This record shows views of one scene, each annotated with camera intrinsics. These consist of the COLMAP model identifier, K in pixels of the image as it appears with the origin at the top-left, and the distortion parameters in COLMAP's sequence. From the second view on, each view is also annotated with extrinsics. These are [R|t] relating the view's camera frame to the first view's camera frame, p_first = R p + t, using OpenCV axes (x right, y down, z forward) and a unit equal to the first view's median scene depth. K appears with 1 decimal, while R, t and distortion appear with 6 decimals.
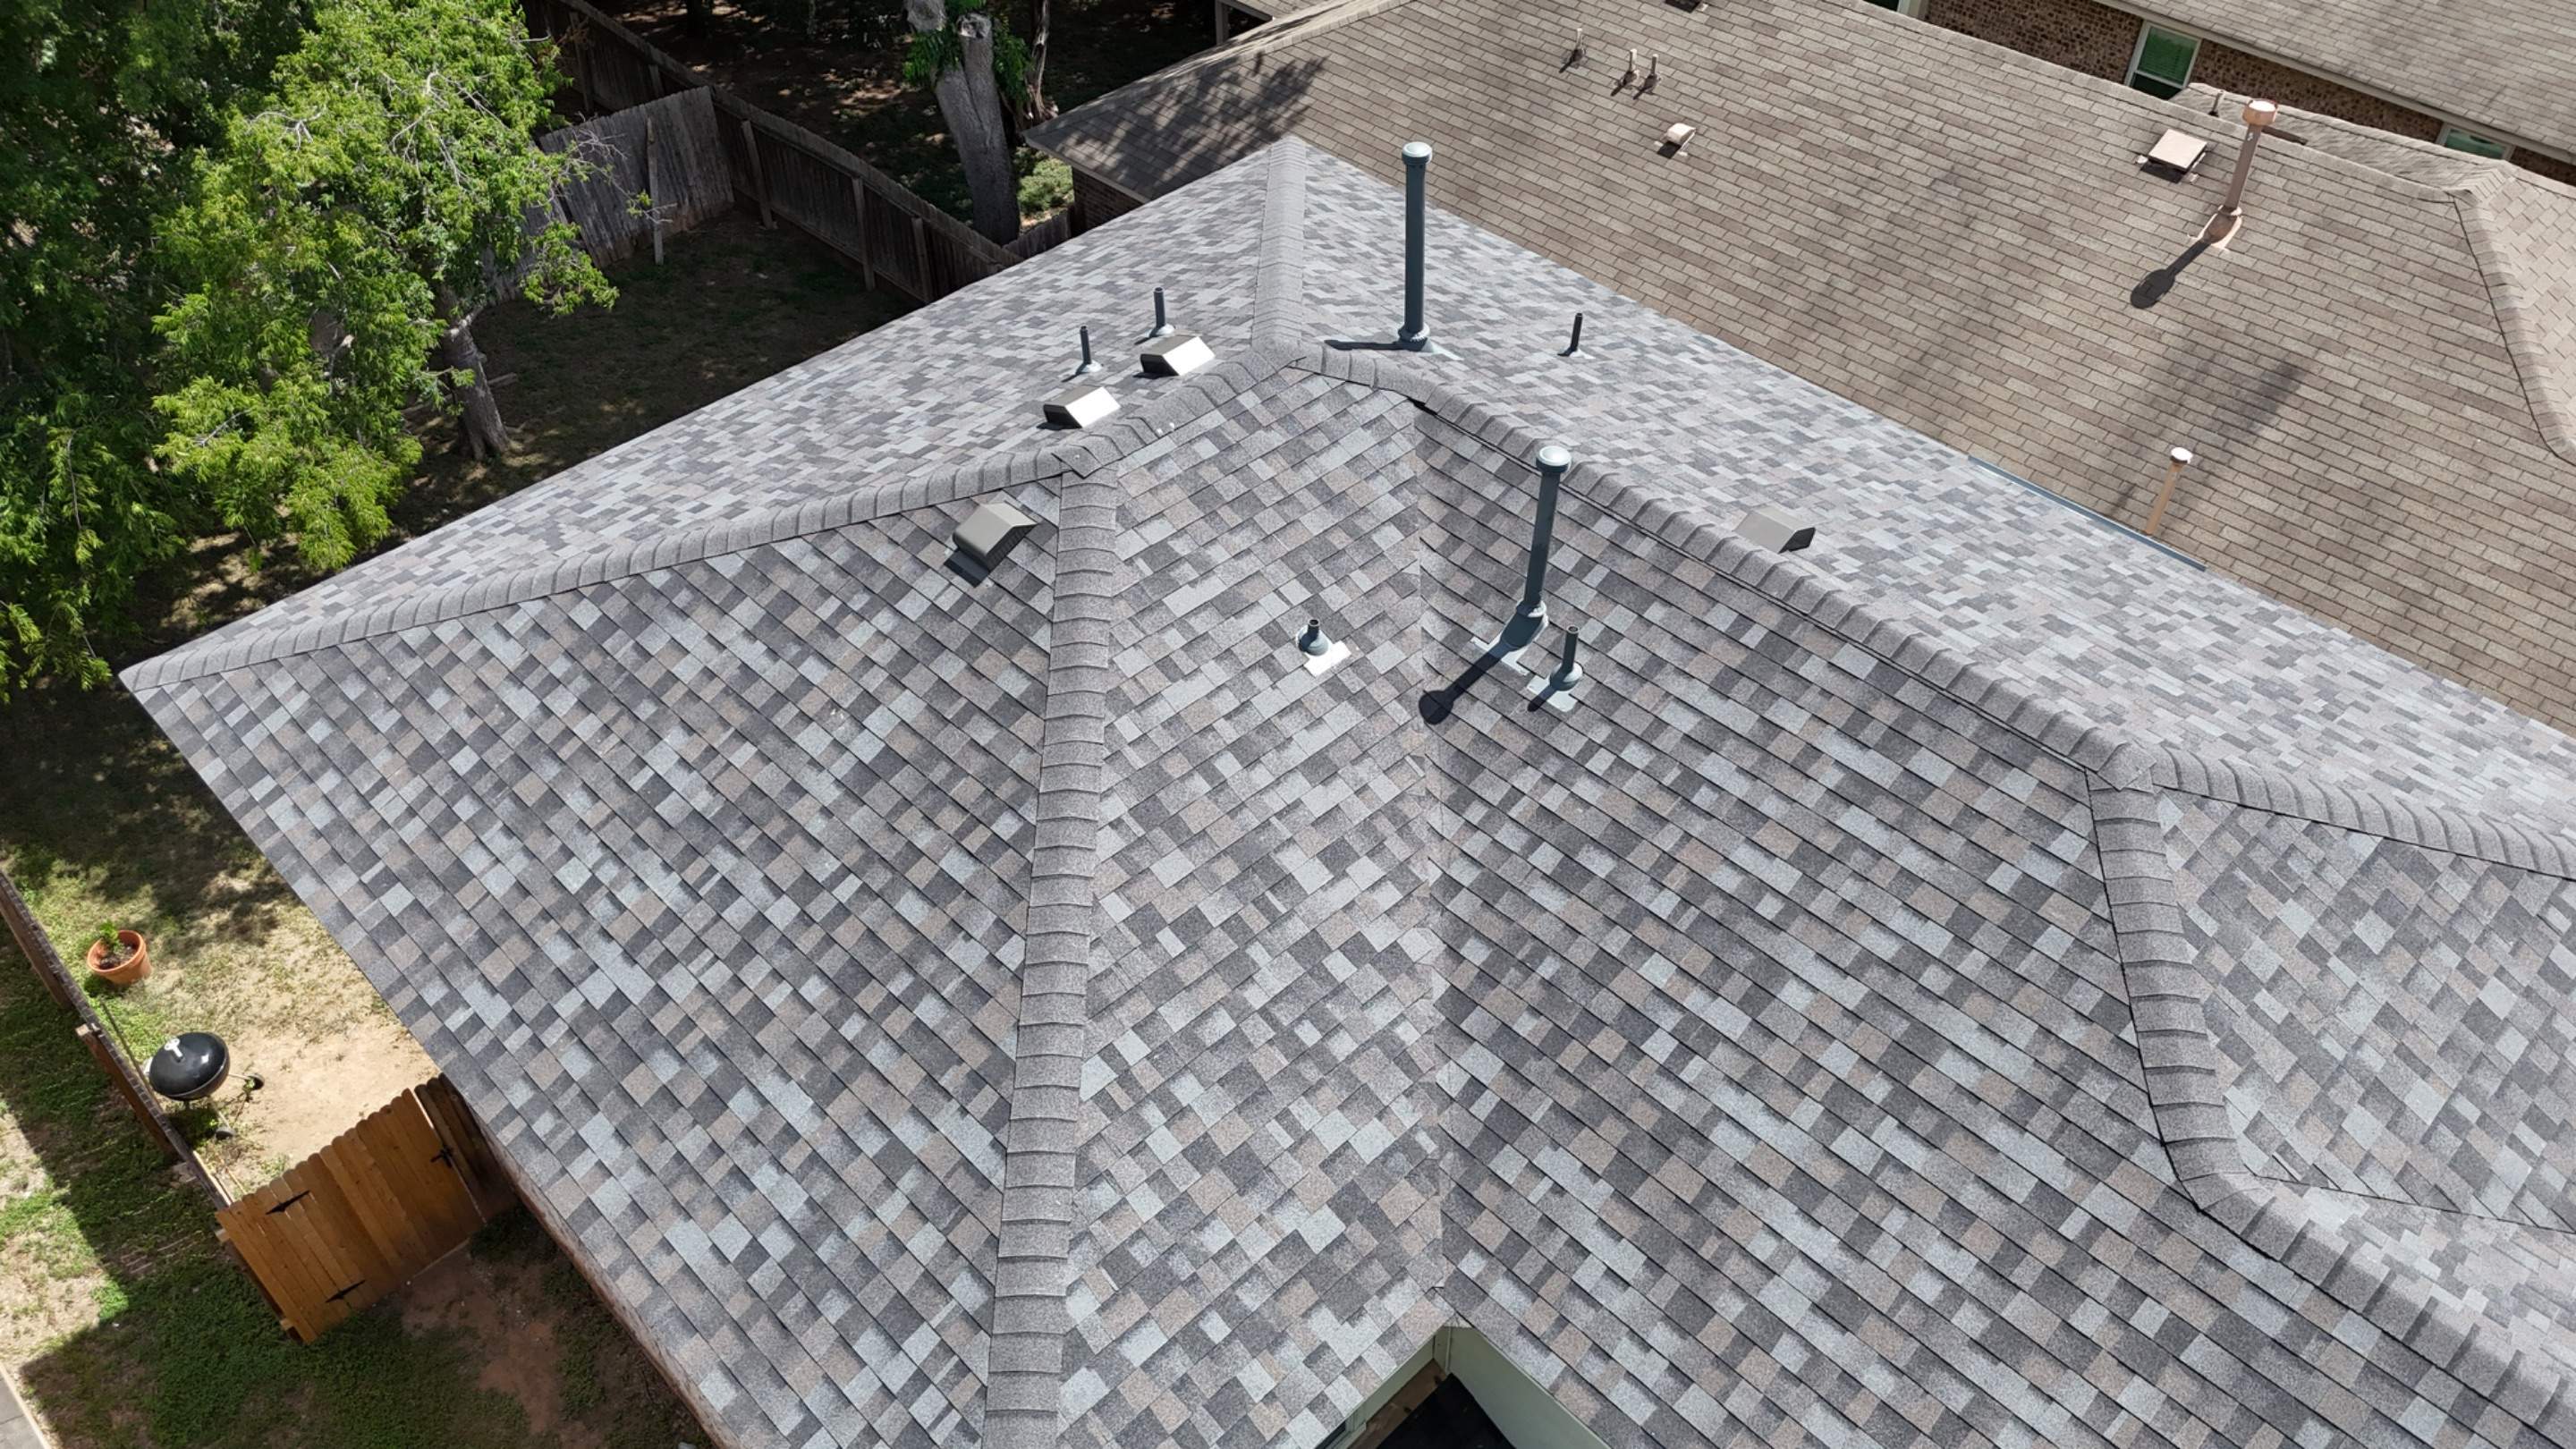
lens RADIAL K [[1894.9, 0, 1279.2], [0, 1894.9, 732.5], [0, 0, 1]] dist [0.078868, -0.080103]
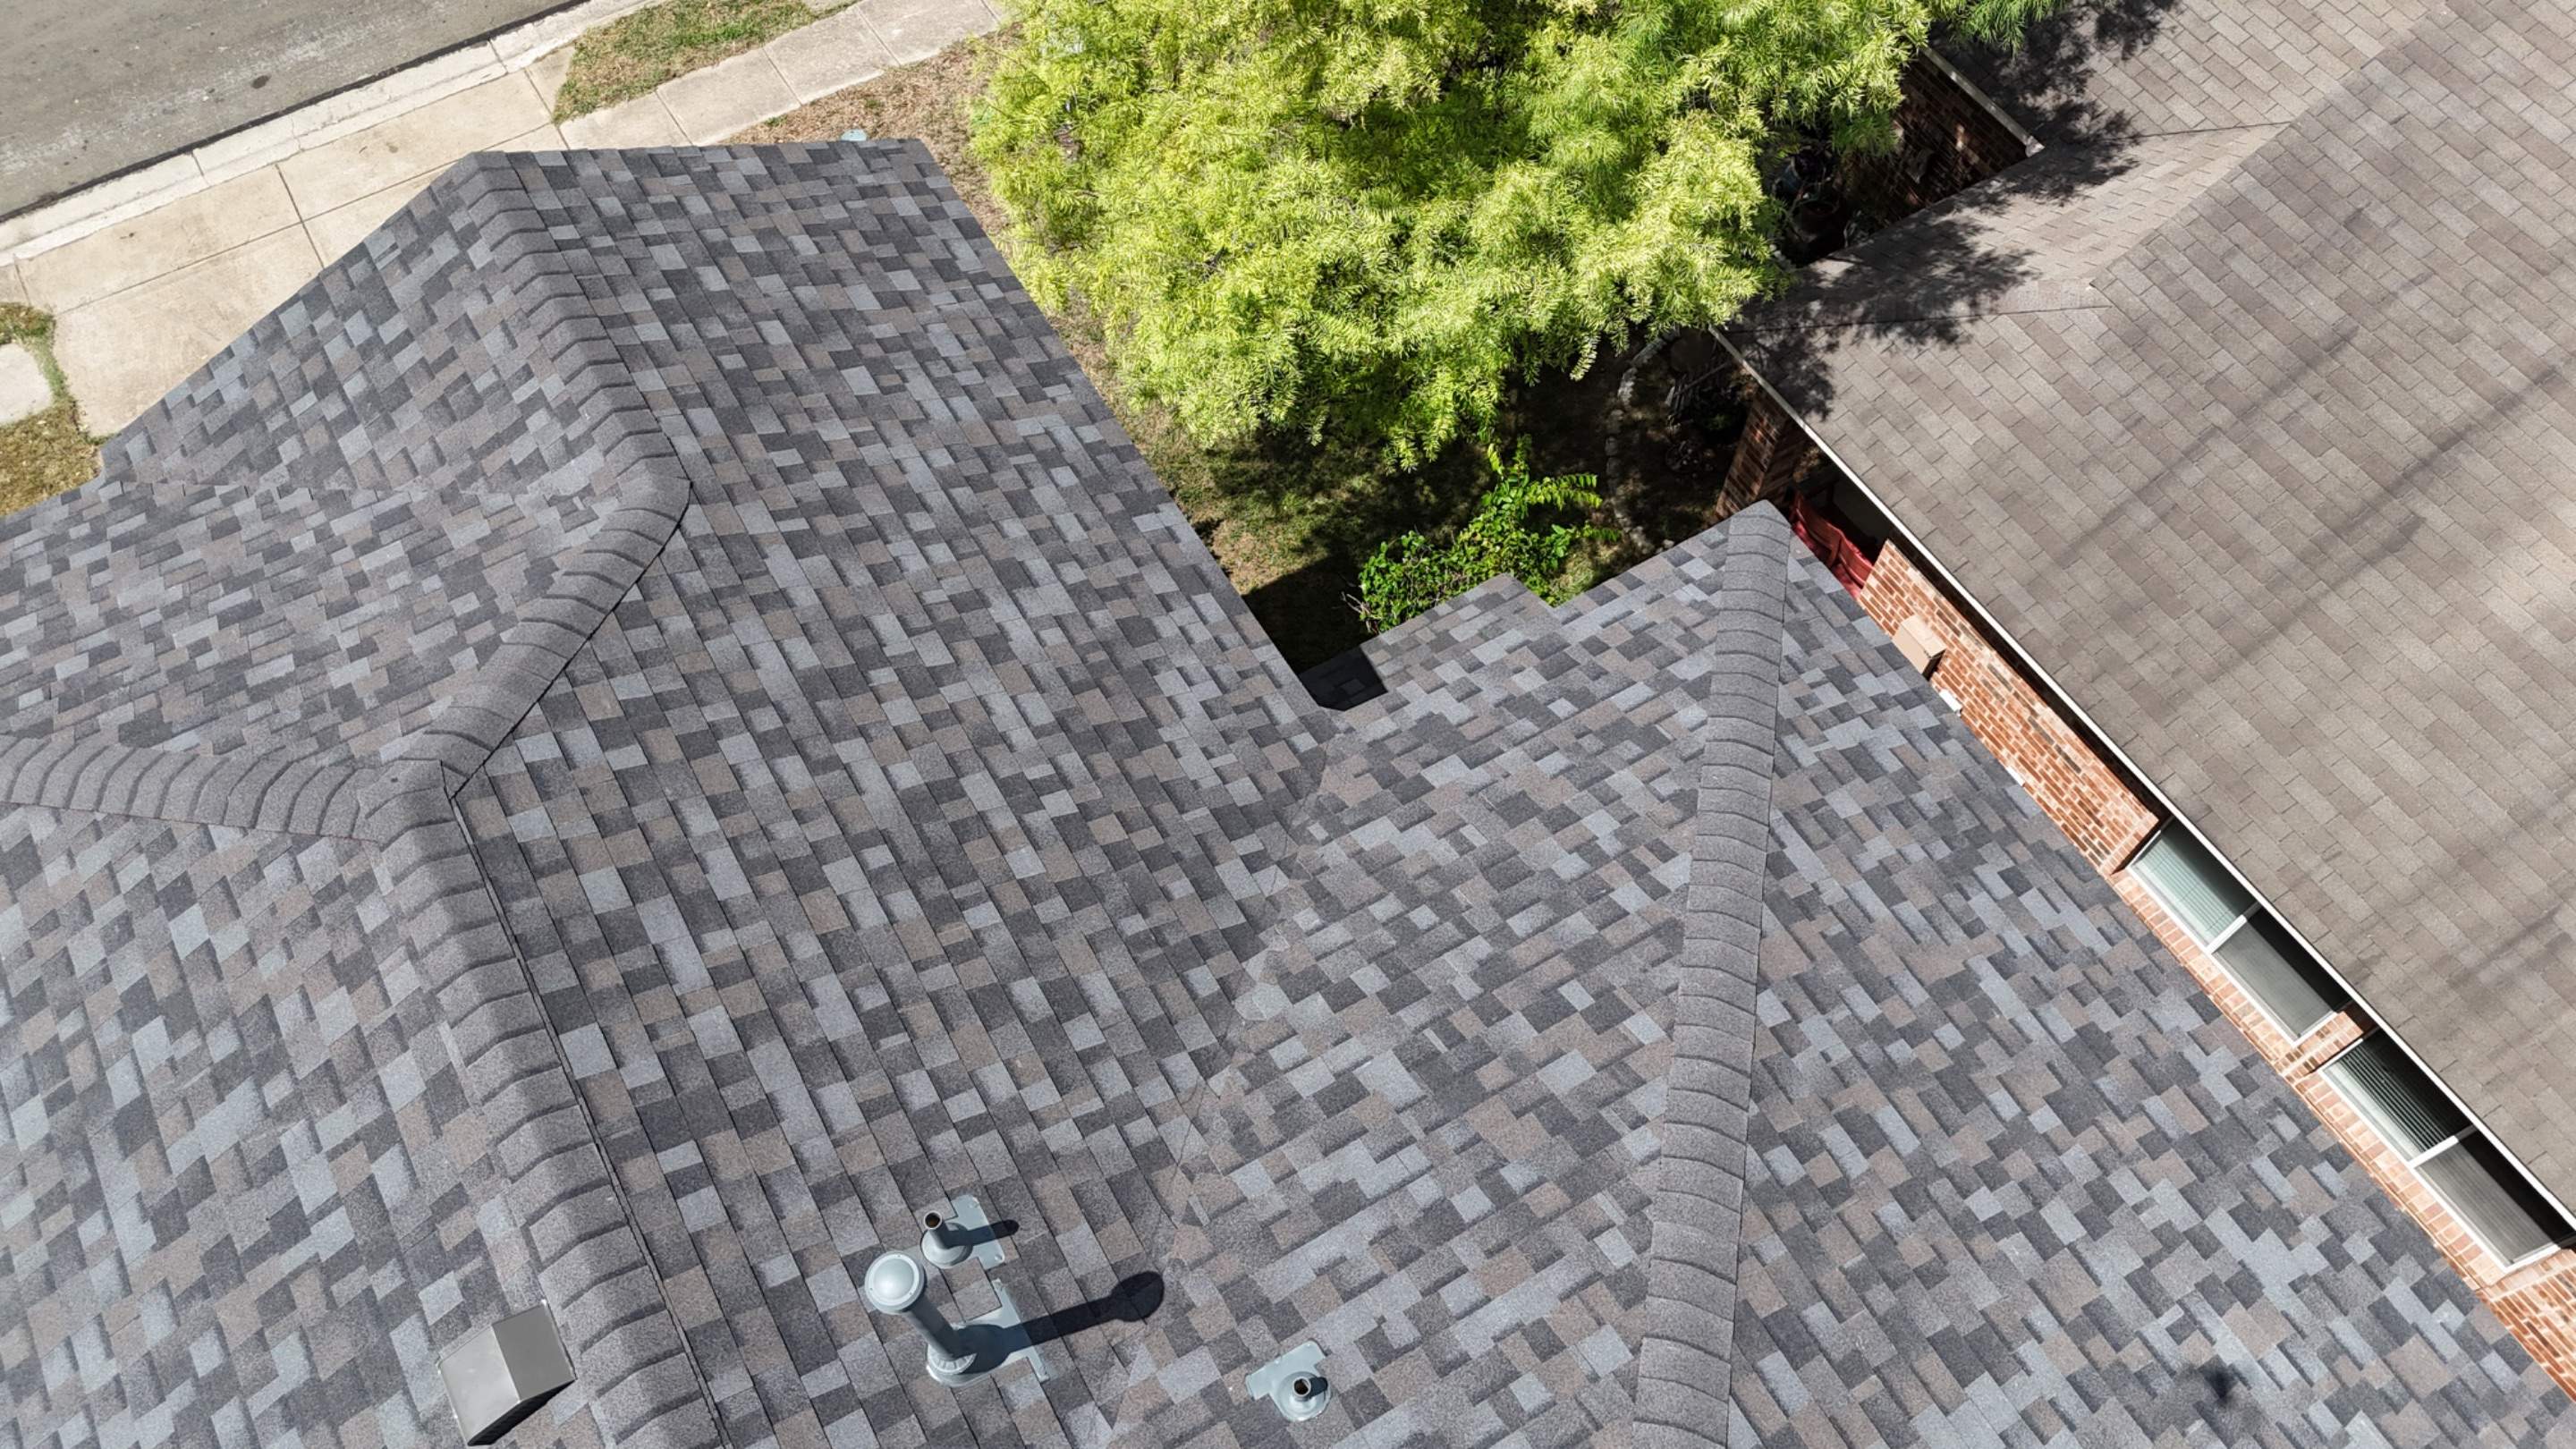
lens RADIAL K [[1894.9, 0, 1281.6], [0, 1894.9, 732.7], [0, 0, 1]] dist [0.078868, -0.080103]
pose [[-0.972077, -0.205815, 0.112727, -0.002014], [0.158415, -0.221148, 0.962288, -0.666190], [-0.173124, 0.953275, 0.247577, 0.688525]]
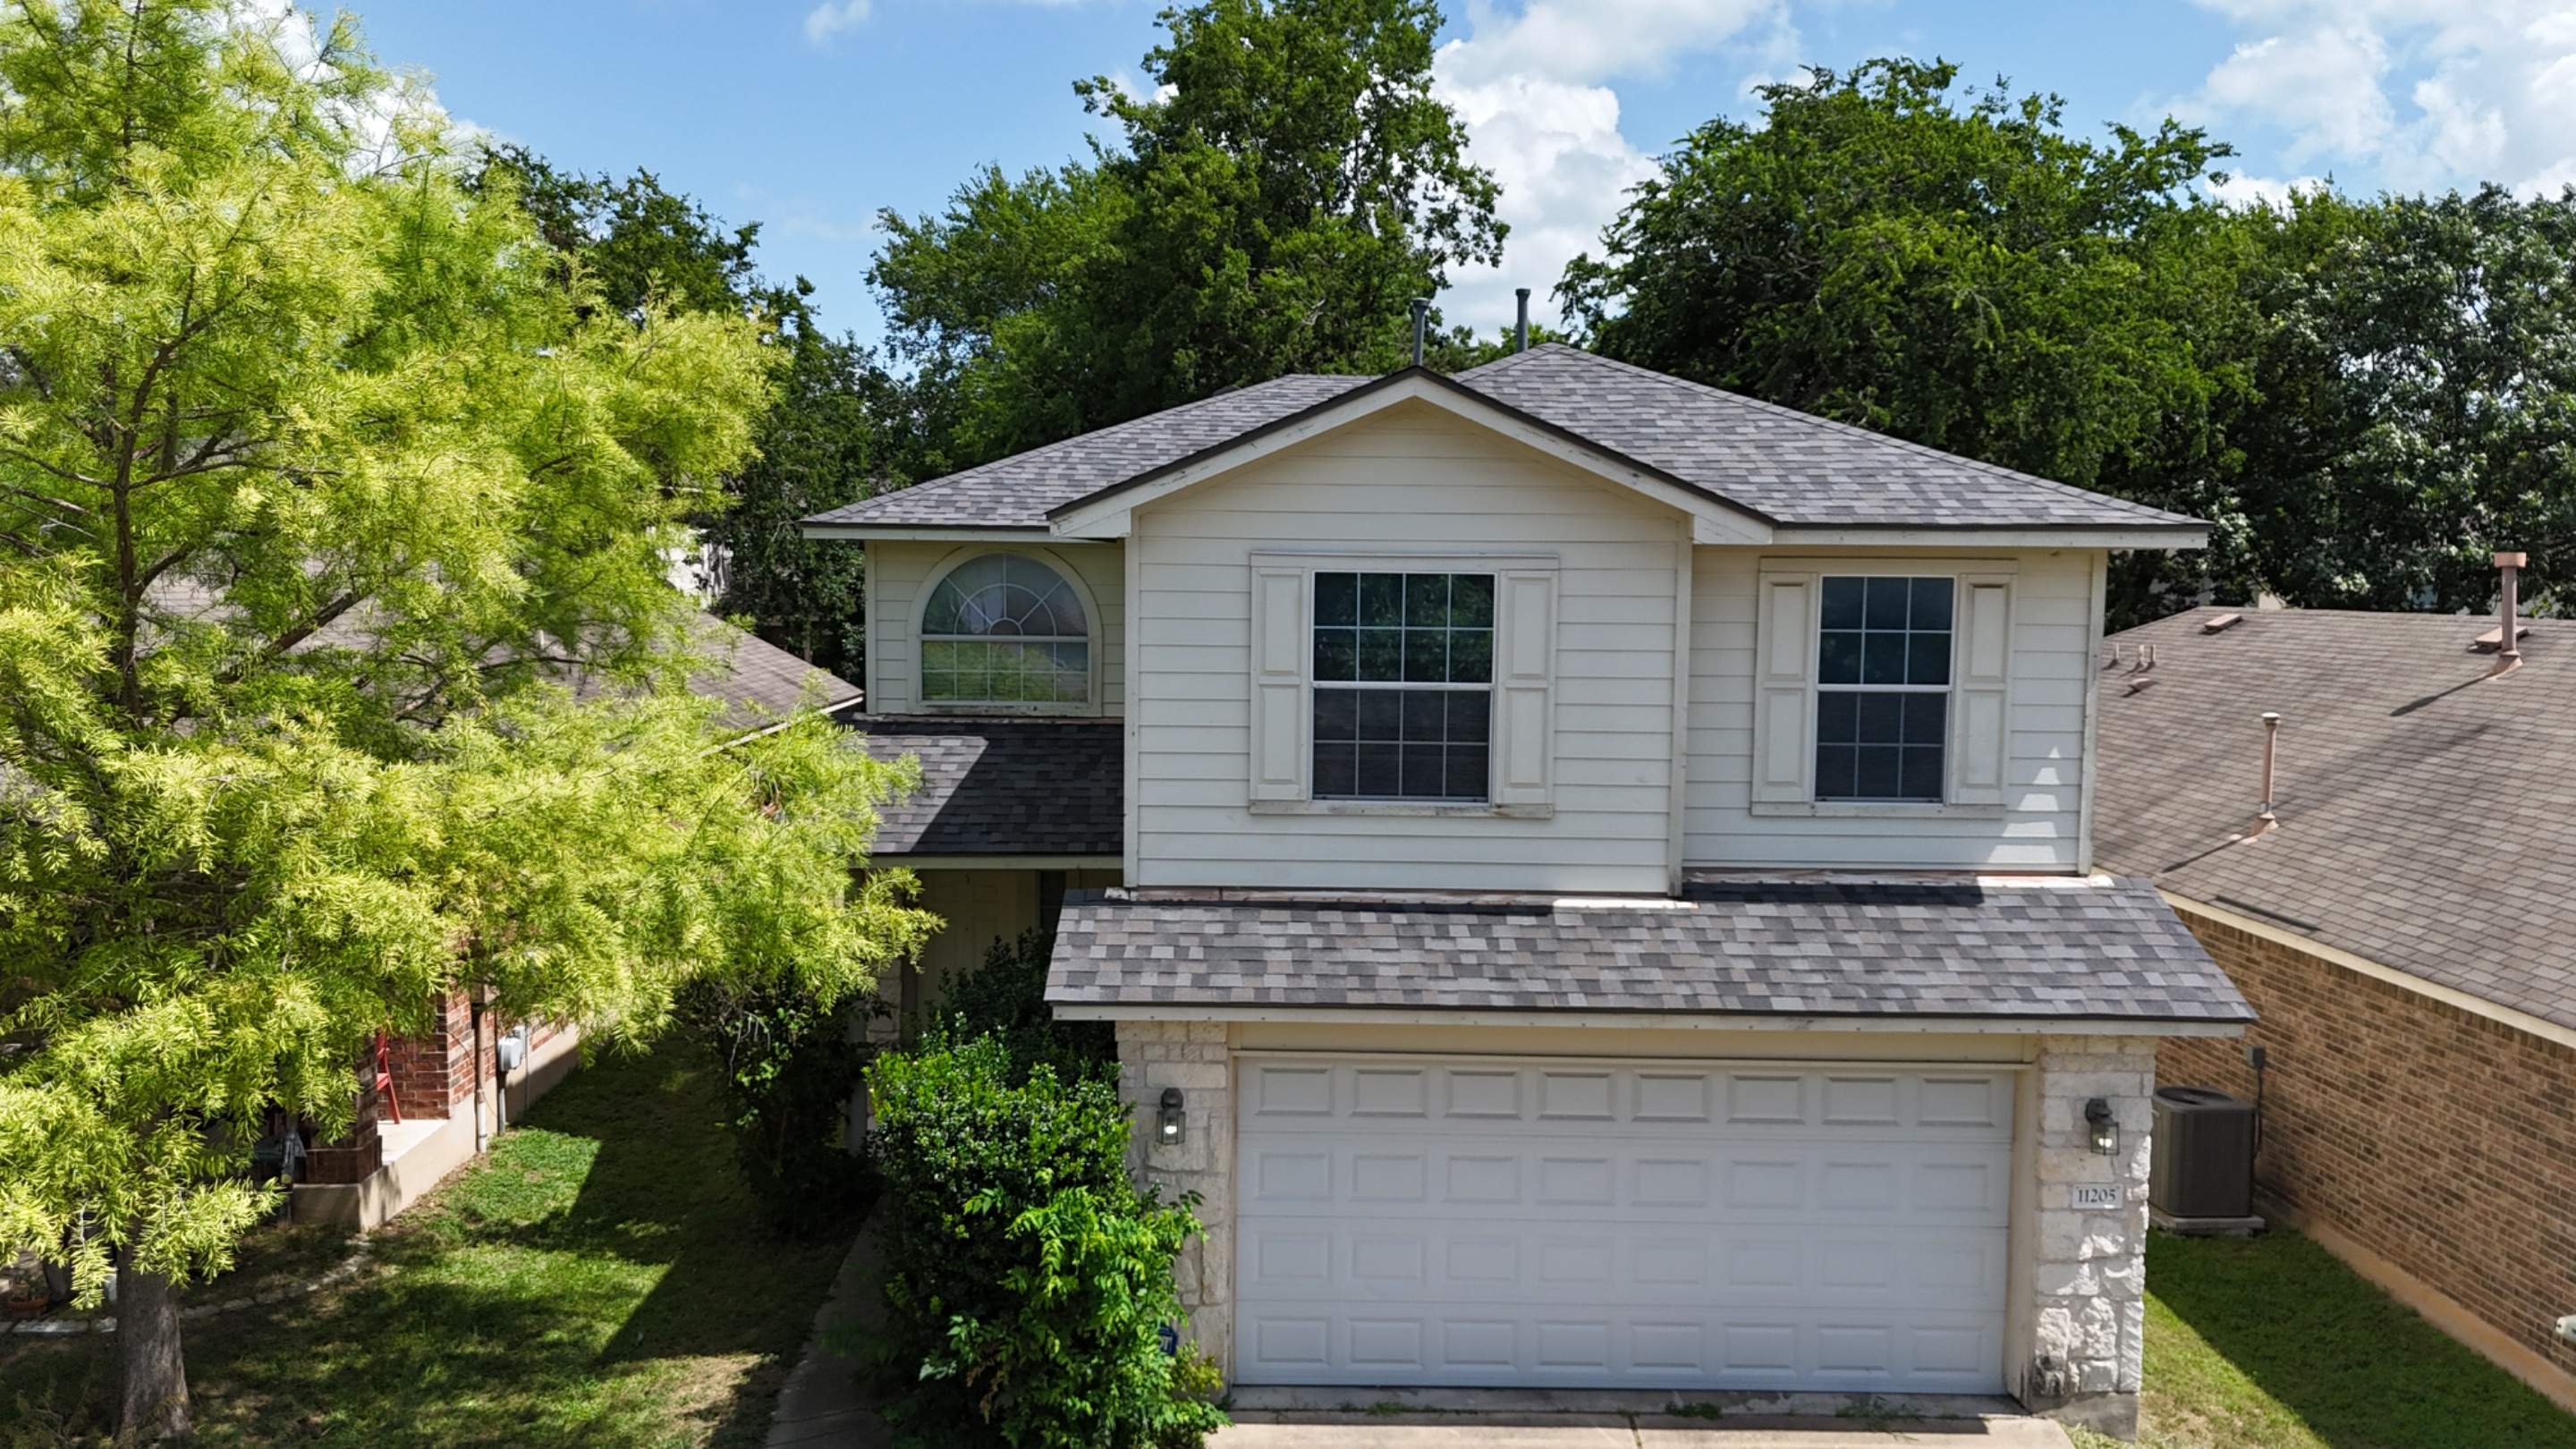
lens RADIAL K [[1894.9, 0, 1284.9], [0, 1894.9, 734.9], [0, 0, 1]] dist [0.078868, -0.080103]
pose [[0.721325, 0.075860, -0.688429, 1.422369], [-0.493981, 0.753062, -0.434604, 1.100967], [0.485461, 0.653561, 0.580676, 0.111769]]
